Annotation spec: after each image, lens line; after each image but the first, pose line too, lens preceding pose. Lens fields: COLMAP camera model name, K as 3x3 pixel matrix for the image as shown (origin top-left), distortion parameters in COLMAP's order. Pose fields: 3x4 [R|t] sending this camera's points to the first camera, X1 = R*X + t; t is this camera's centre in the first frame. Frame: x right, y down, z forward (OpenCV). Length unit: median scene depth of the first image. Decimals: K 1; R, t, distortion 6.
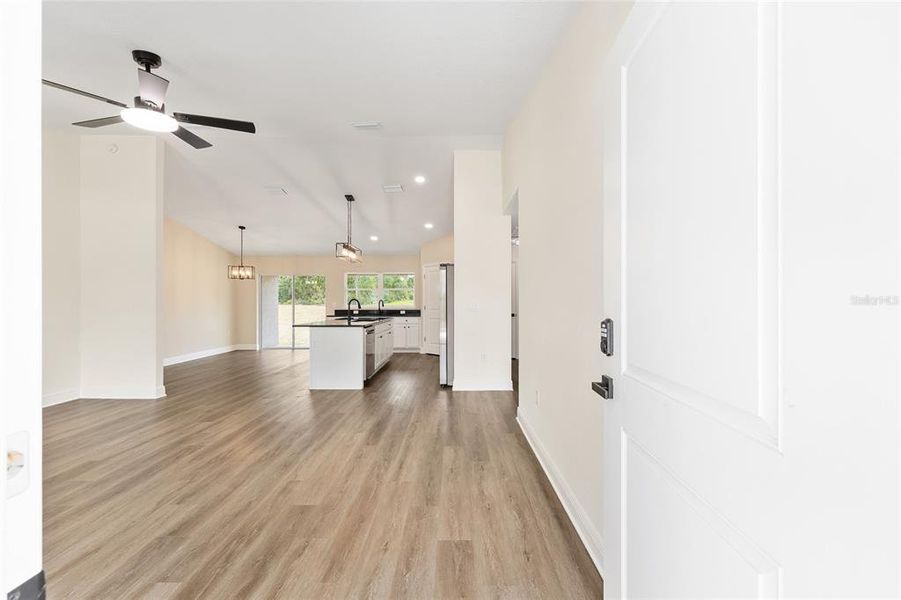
lens RADIAL K [[366.8, 0, 450.9], [0, 366.8, 303.6], [0, 0, 1]] dist [0.001239, 0.000226]
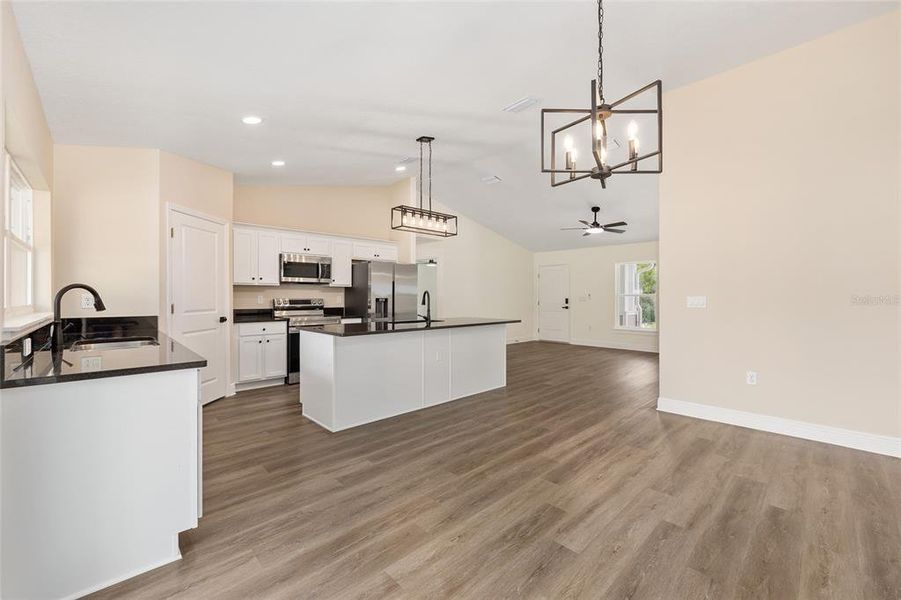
lens RADIAL K [[362.7, 0, 452.2], [0, 362.7, 299.4], [0, 0, 1]] dist [-0.005005, 0.000767]
pose [[-0.702288, -0.005286, 0.711874, -1.579810], [0.001014, 0.999964, 0.008425, -0.006456], [-0.711892, 0.006639, -0.702257, 2.902138]]
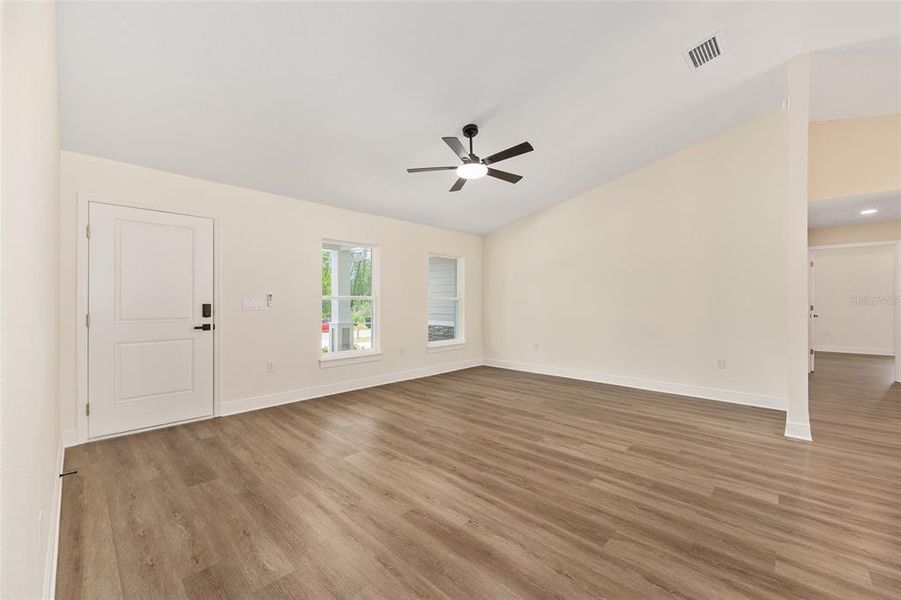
lens RADIAL K [[359.7, 0, 454.0], [0, 359.7, 301.8], [0, 0, 1]] dist [0.000636, 0.000690]
pose [[-0.679926, 0.003290, -0.733274, 0.202596], [-0.000804, 0.999986, 0.005232, -0.001699], [0.733281, 0.004147, -0.679913, 1.491154]]
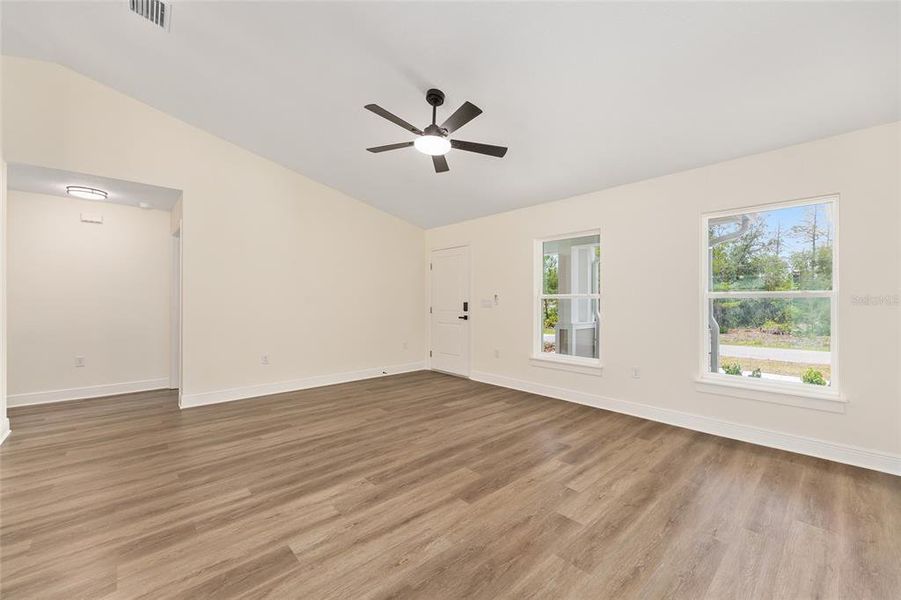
lens RADIAL K [[362.7, 0, 452.2], [0, 362.7, 299.4], [0, 0, 1]] dist [-0.005005, 0.000767]
pose [[-0.688812, 0.005711, 0.724917, -1.355029], [0.002617, 0.999982, -0.005392, 0.007217], [-0.724935, -0.001817, -0.688815, 1.391109]]
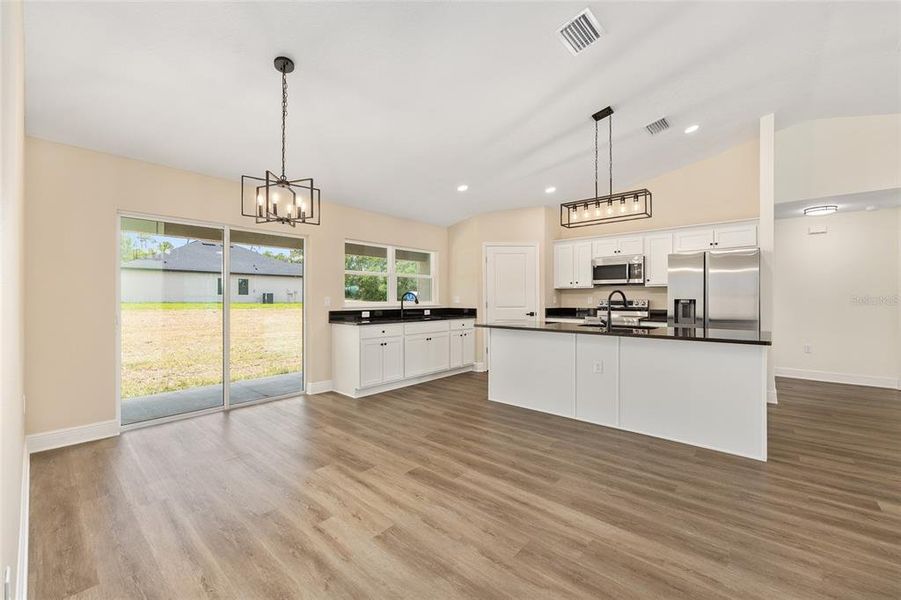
lens RADIAL K [[362.7, 0, 452.2], [0, 362.7, 299.4], [0, 0, 1]] dist [-0.005005, 0.000767]
pose [[0.638478, -0.000685, 0.769639, -1.743846], [-0.000011, 1.000000, 0.000900, 0.001166], [-0.769640, -0.000583, 0.638478, 1.673108]]
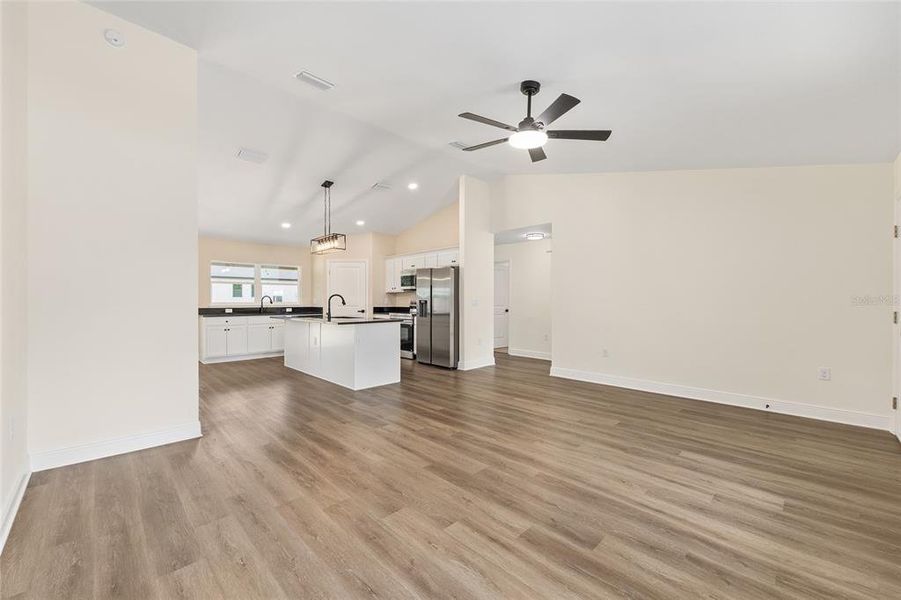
lens RADIAL K [[362.7, 0, 452.2], [0, 362.7, 299.4], [0, 0, 1]] dist [-0.005005, 0.000767]
pose [[0.702885, 0.003664, 0.711294, -1.423338], [0.000550, 0.999984, -0.005694, 0.009862], [-0.711304, 0.004394, 0.702871, 0.277693]]
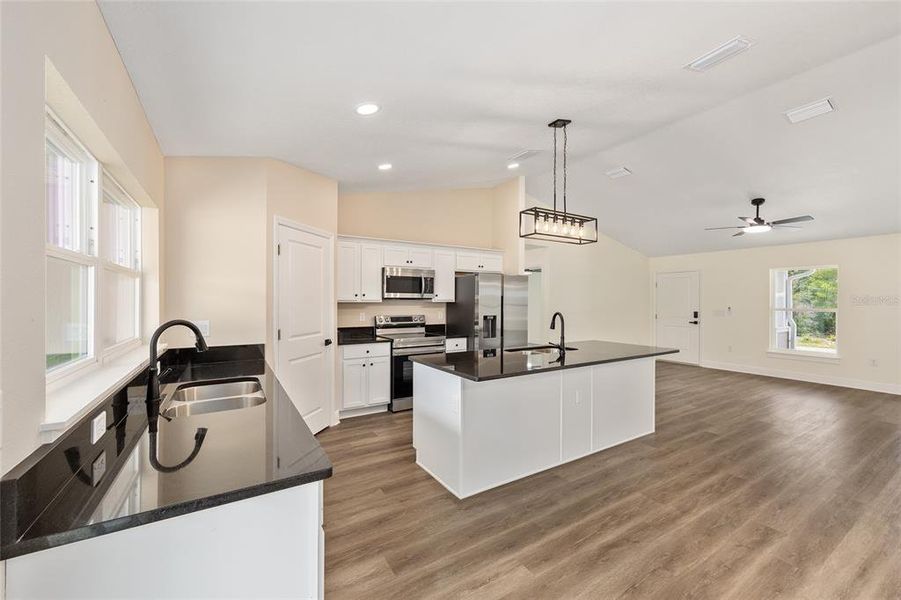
lens RADIAL K [[359.7, 0, 454.0], [0, 359.7, 301.8], [0, 0, 1]] dist [0.000636, 0.000690]
pose [[-0.545777, -0.003252, 0.837924, -1.278221], [-0.000864, 0.999994, 0.003318, -0.063080], [-0.837930, 0.001087, -0.545777, 2.871212]]
